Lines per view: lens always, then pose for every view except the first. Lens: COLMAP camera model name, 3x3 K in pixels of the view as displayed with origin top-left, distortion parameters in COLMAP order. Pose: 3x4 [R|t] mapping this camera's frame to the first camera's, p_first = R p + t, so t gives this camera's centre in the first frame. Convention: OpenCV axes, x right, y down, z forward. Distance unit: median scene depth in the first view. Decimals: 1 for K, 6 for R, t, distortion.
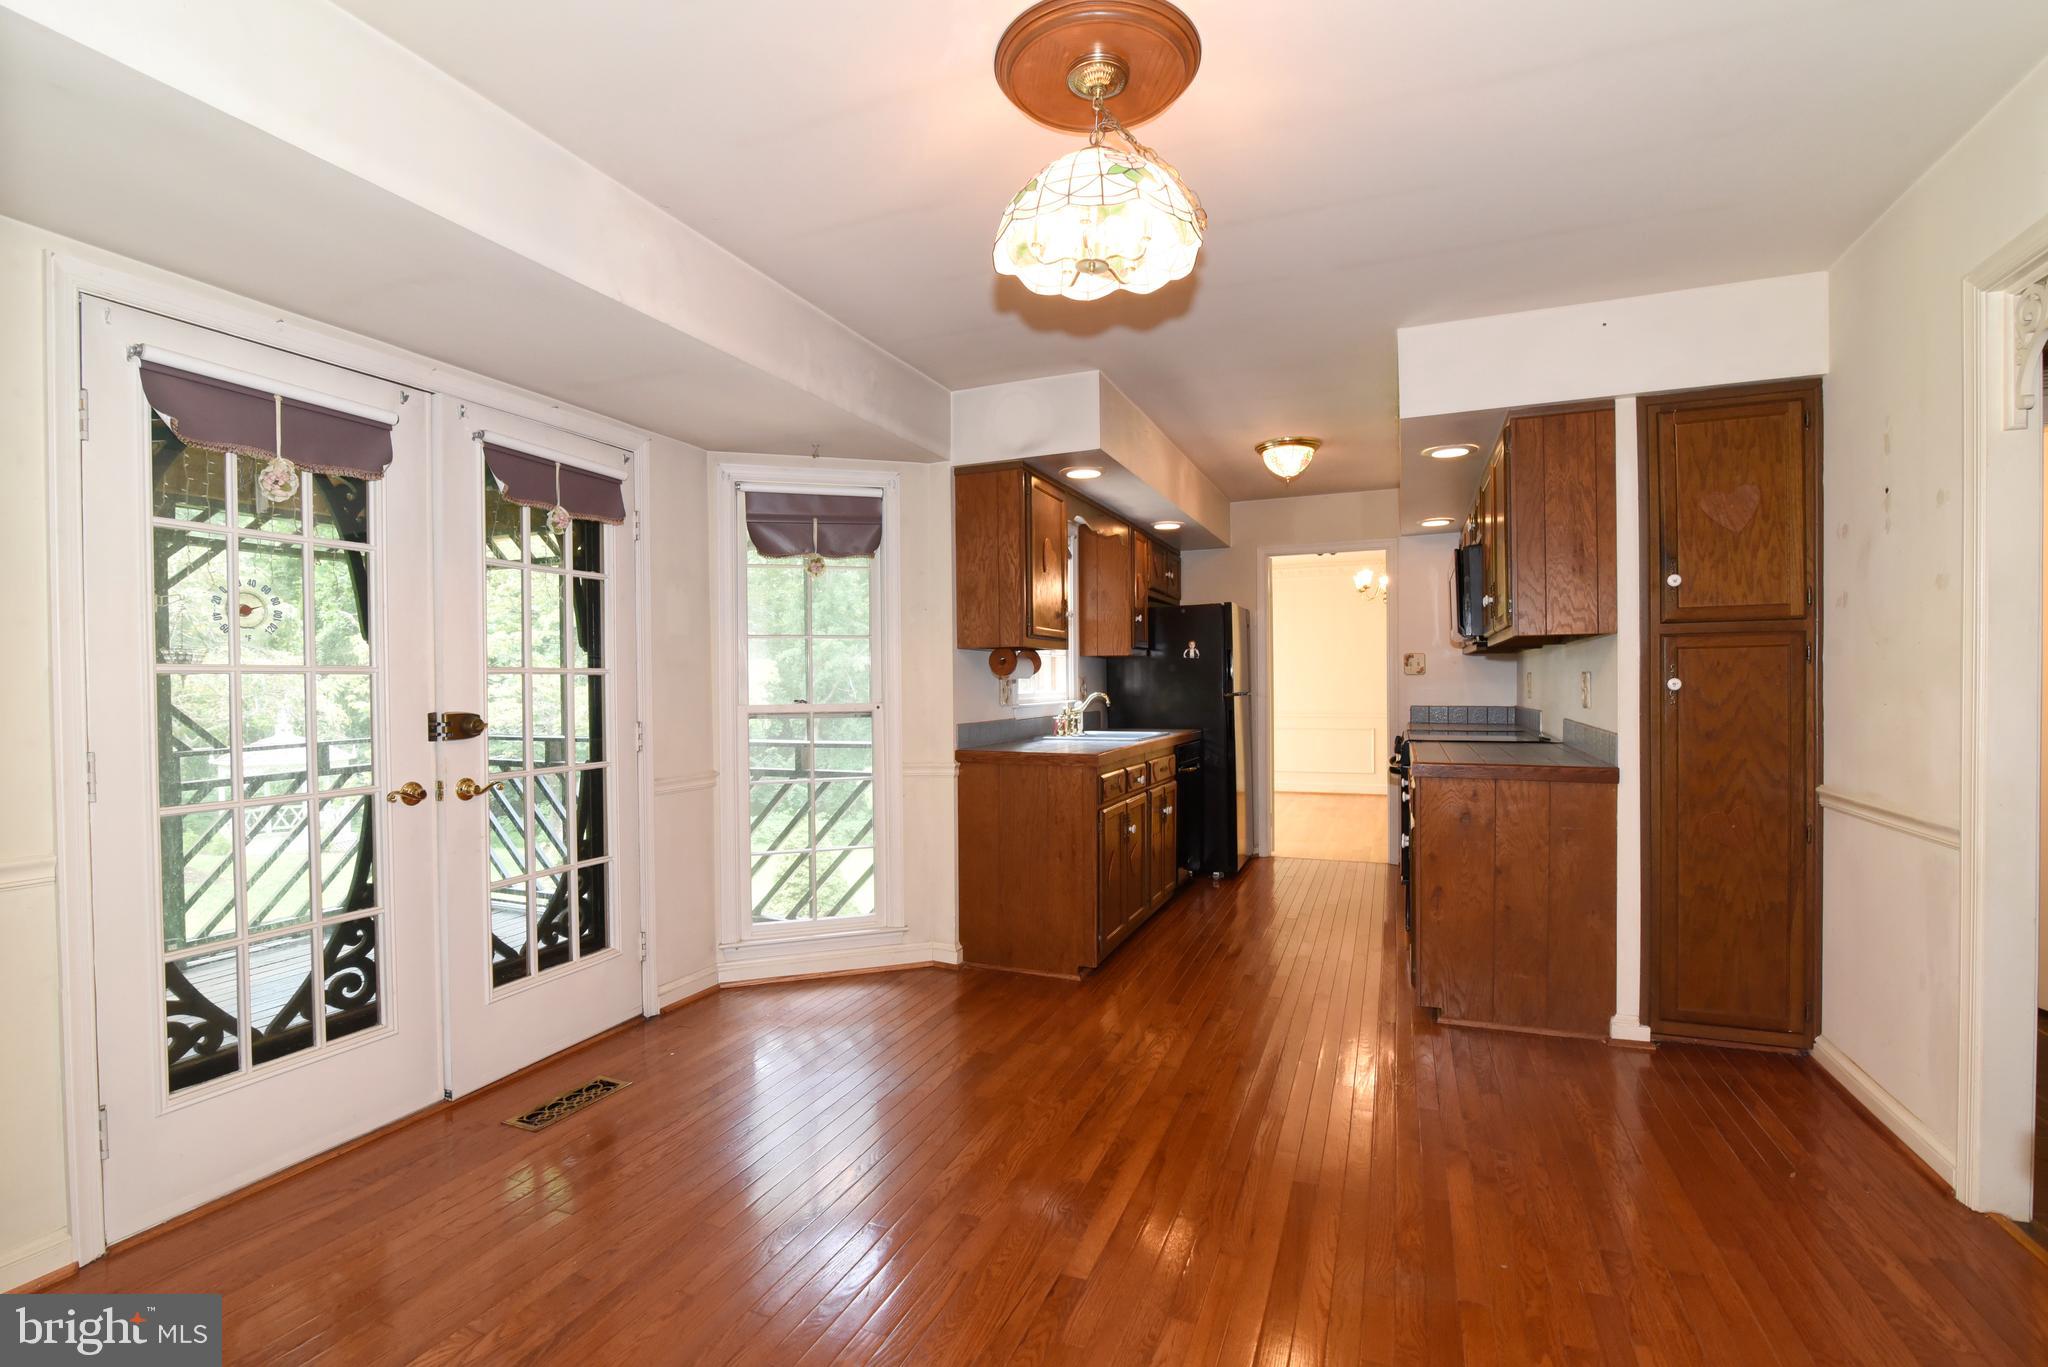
lens RADIAL K [[953.3, 0, 1030.0], [0, 953.3, 693.7], [0, 0, 1]] dist [-0.019857, 0.000561]
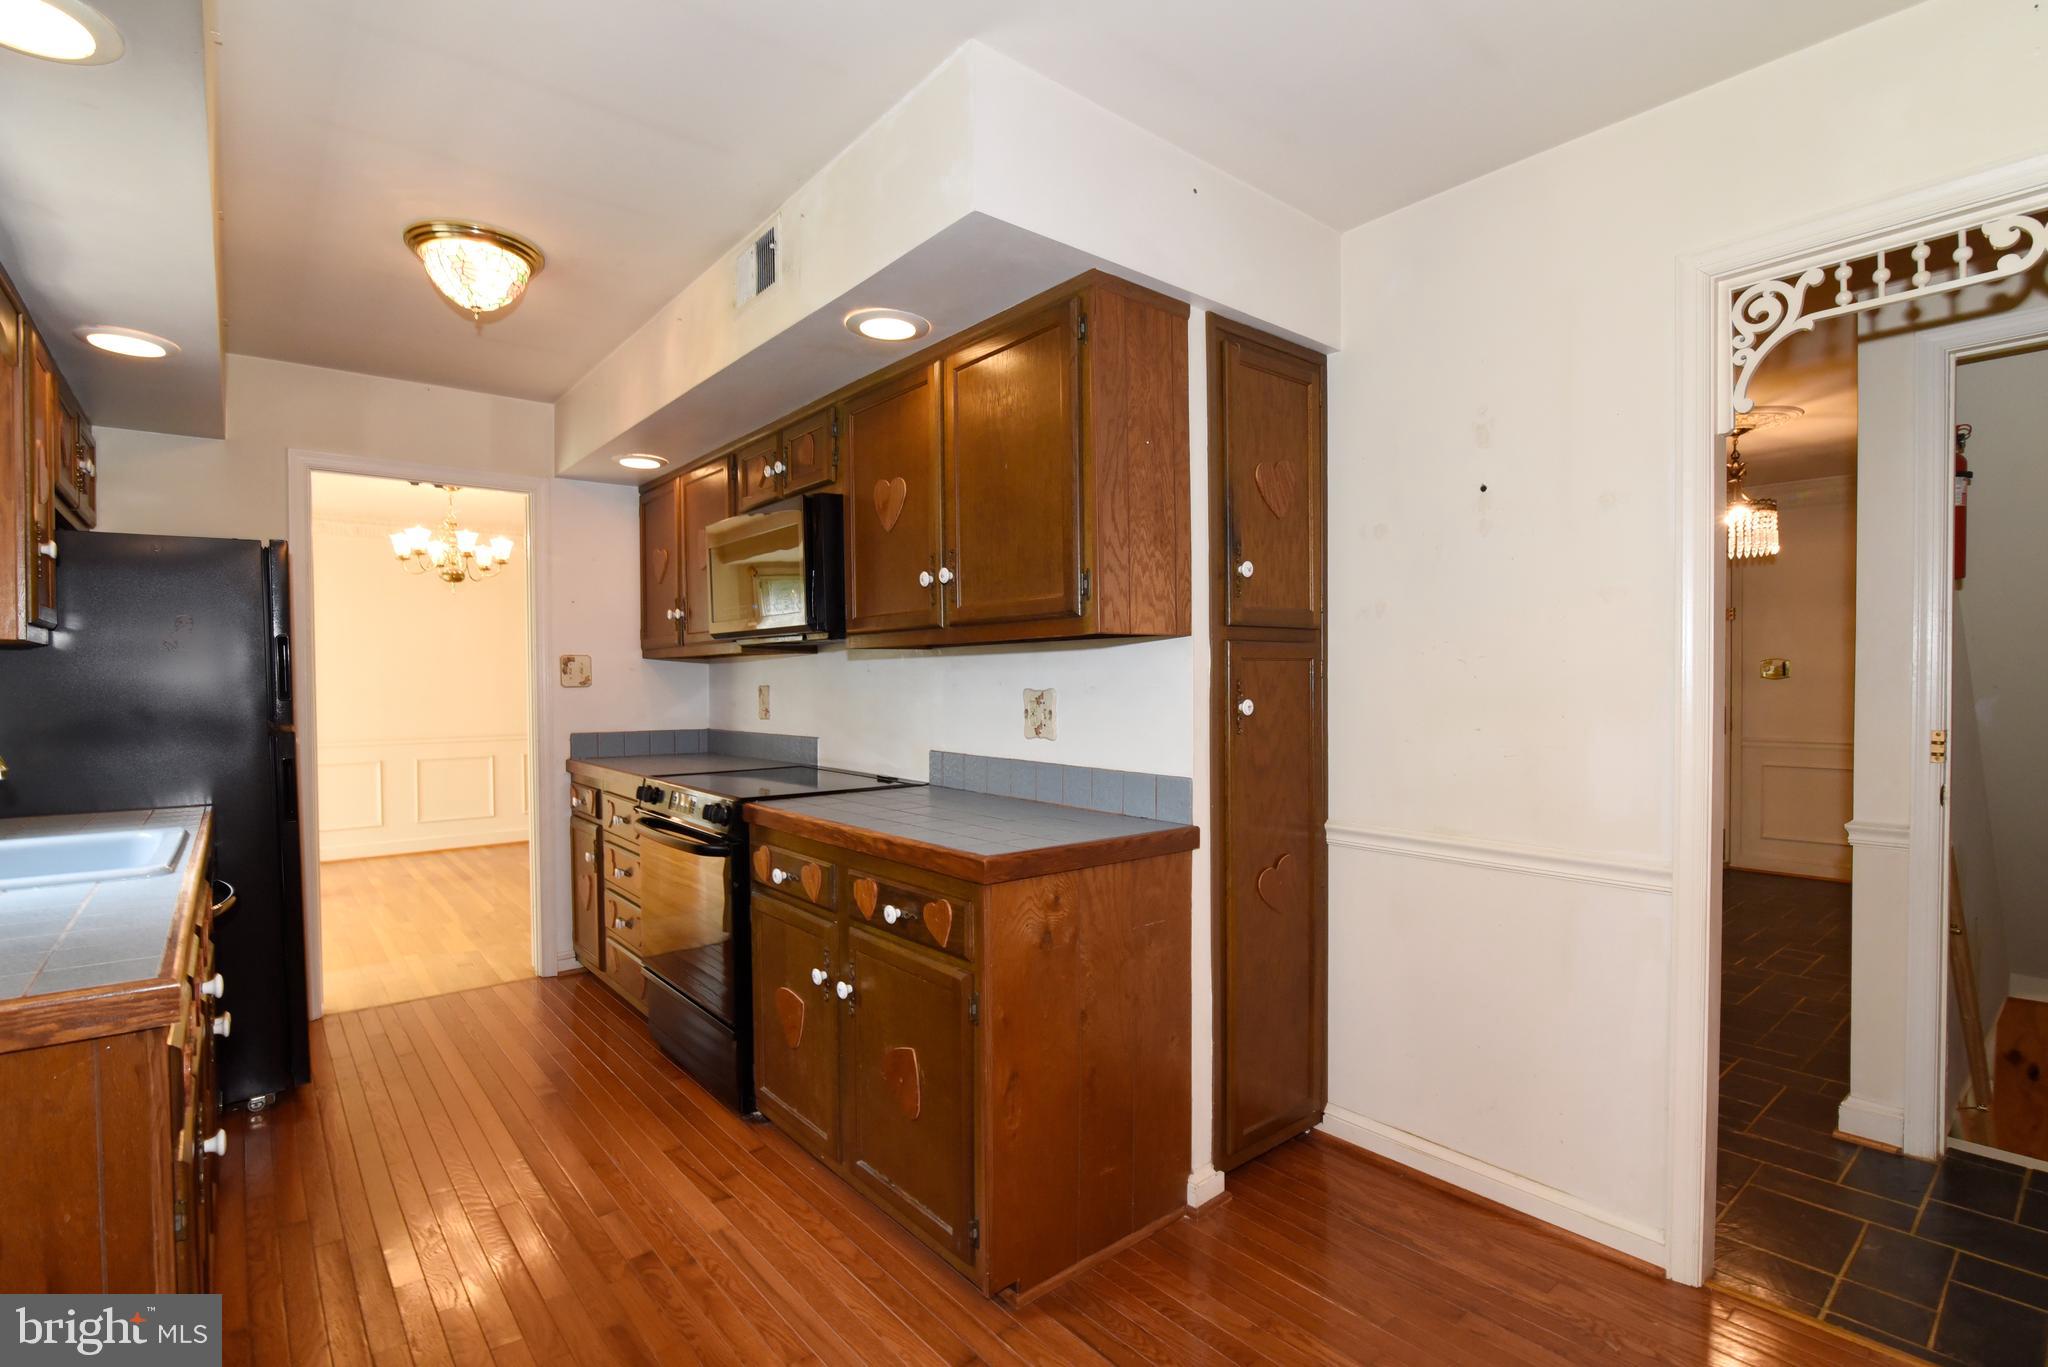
lens RADIAL K [[953.3, 0, 1006.0], [0, 953.3, 691.5], [0, 0, 1]] dist [-0.019857, 0.000561]
pose [[0.478715, -0.004582, 0.877958, -0.057557], [0.011031, 0.999939, -0.000796, -0.018496], [-0.877901, 0.010066, 0.478736, 0.620185]]
